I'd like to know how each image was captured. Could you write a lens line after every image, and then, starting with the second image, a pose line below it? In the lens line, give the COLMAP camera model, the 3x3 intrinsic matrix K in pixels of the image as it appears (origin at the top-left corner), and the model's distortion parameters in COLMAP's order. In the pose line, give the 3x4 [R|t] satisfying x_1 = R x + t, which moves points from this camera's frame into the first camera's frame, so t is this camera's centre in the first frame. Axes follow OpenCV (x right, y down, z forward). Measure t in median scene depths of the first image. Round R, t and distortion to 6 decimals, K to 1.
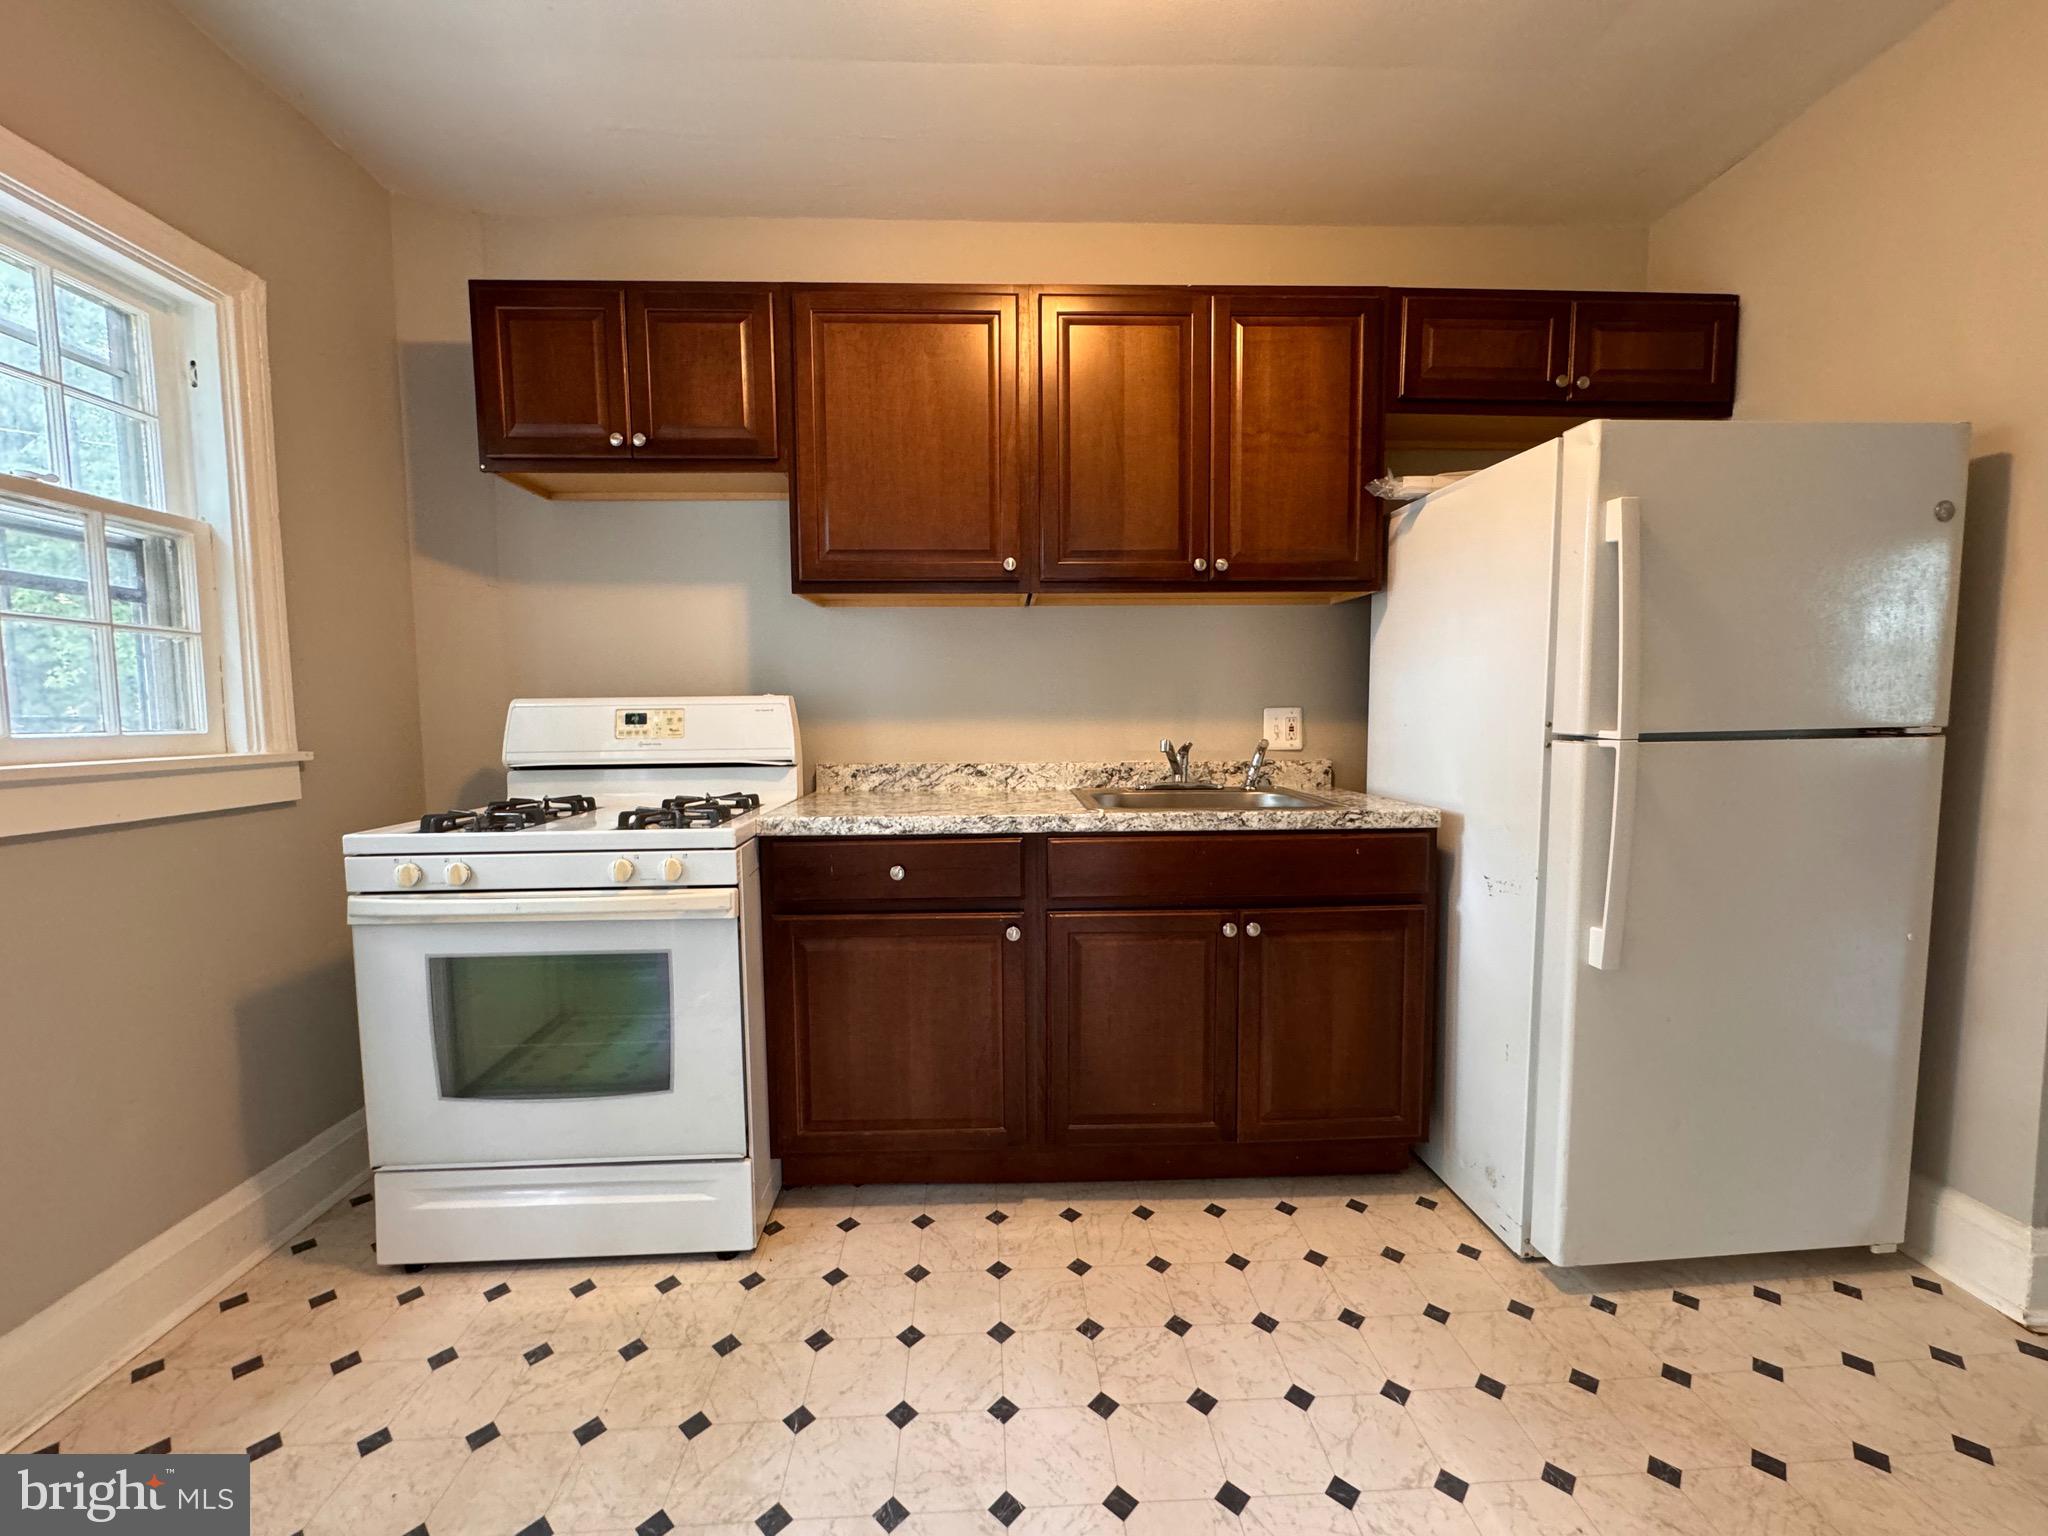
lens RADIAL K [[819.9, 0, 1029.0], [0, 819.9, 768.3], [0, 0, 1]] dist [-0.002355, 0.000194]
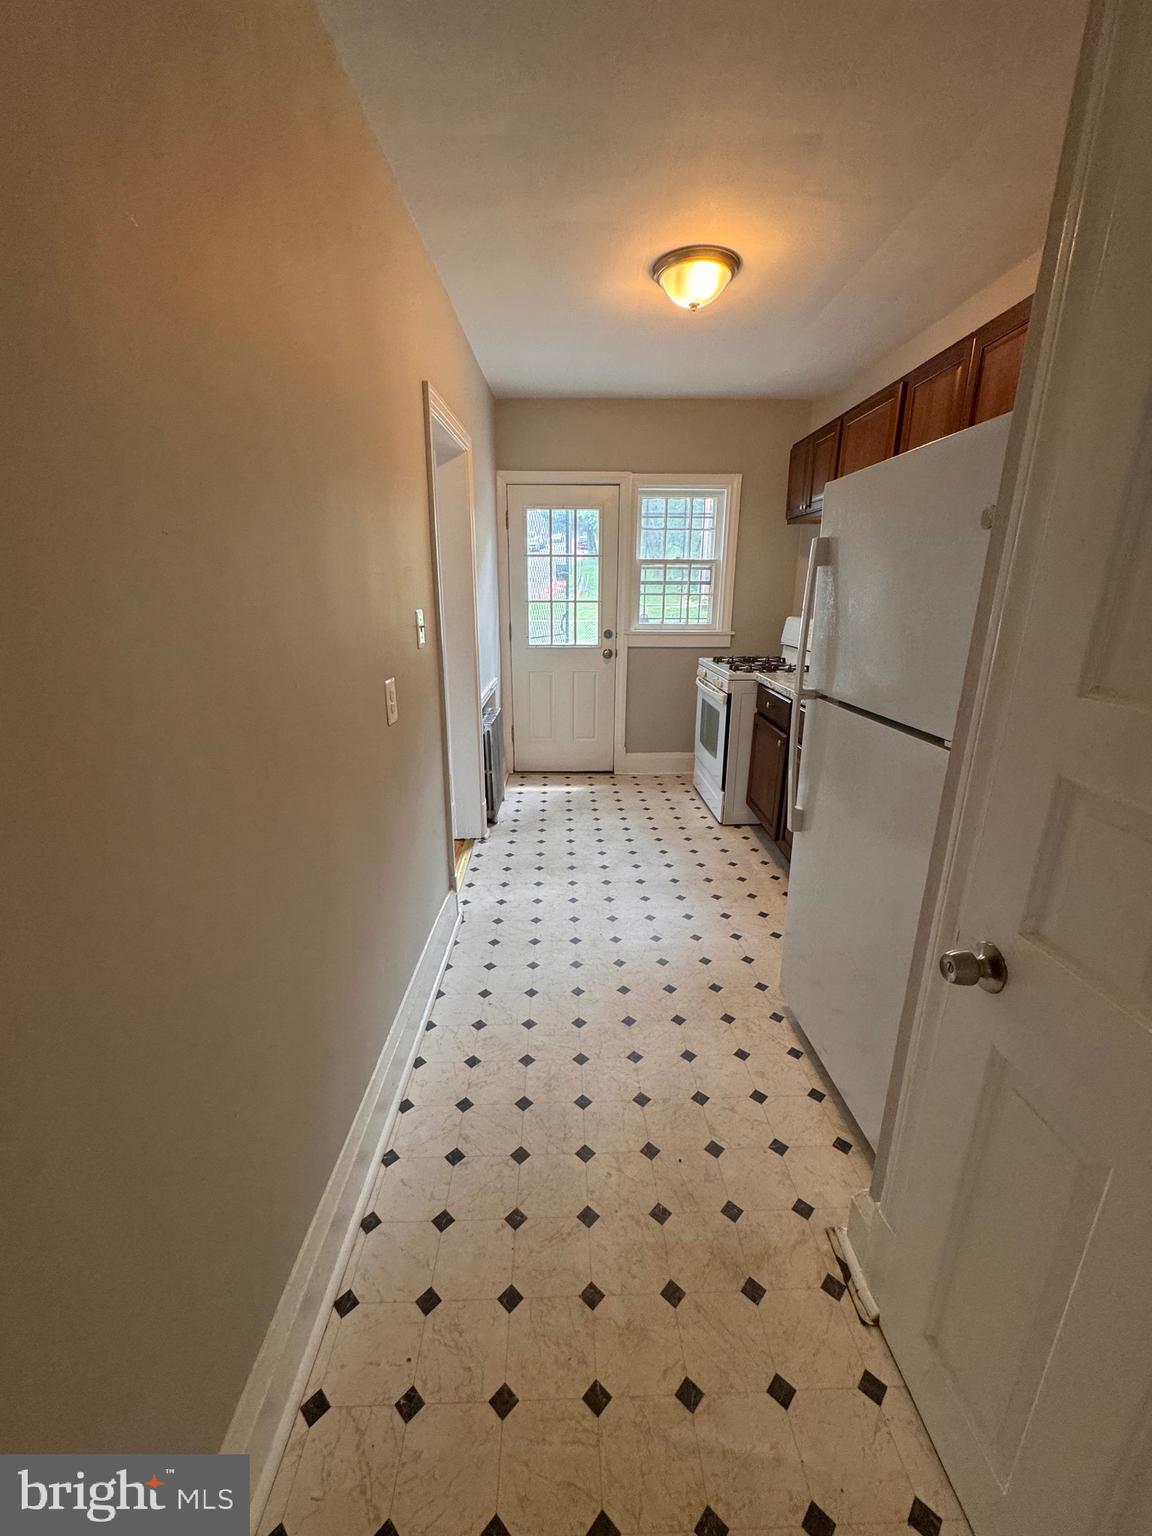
lens RADIAL K [[614.9, 0, 576.0], [0, 614.9, 768.0], [0, 0, 1]] dist [-0.002355, 0.000194]
pose [[-0.025477, 0.293942, -0.955484, 1.834422], [-0.077941, 0.952300, 0.295041, -0.203487], [0.996632, 0.081988, -0.001352, 0.541256]]
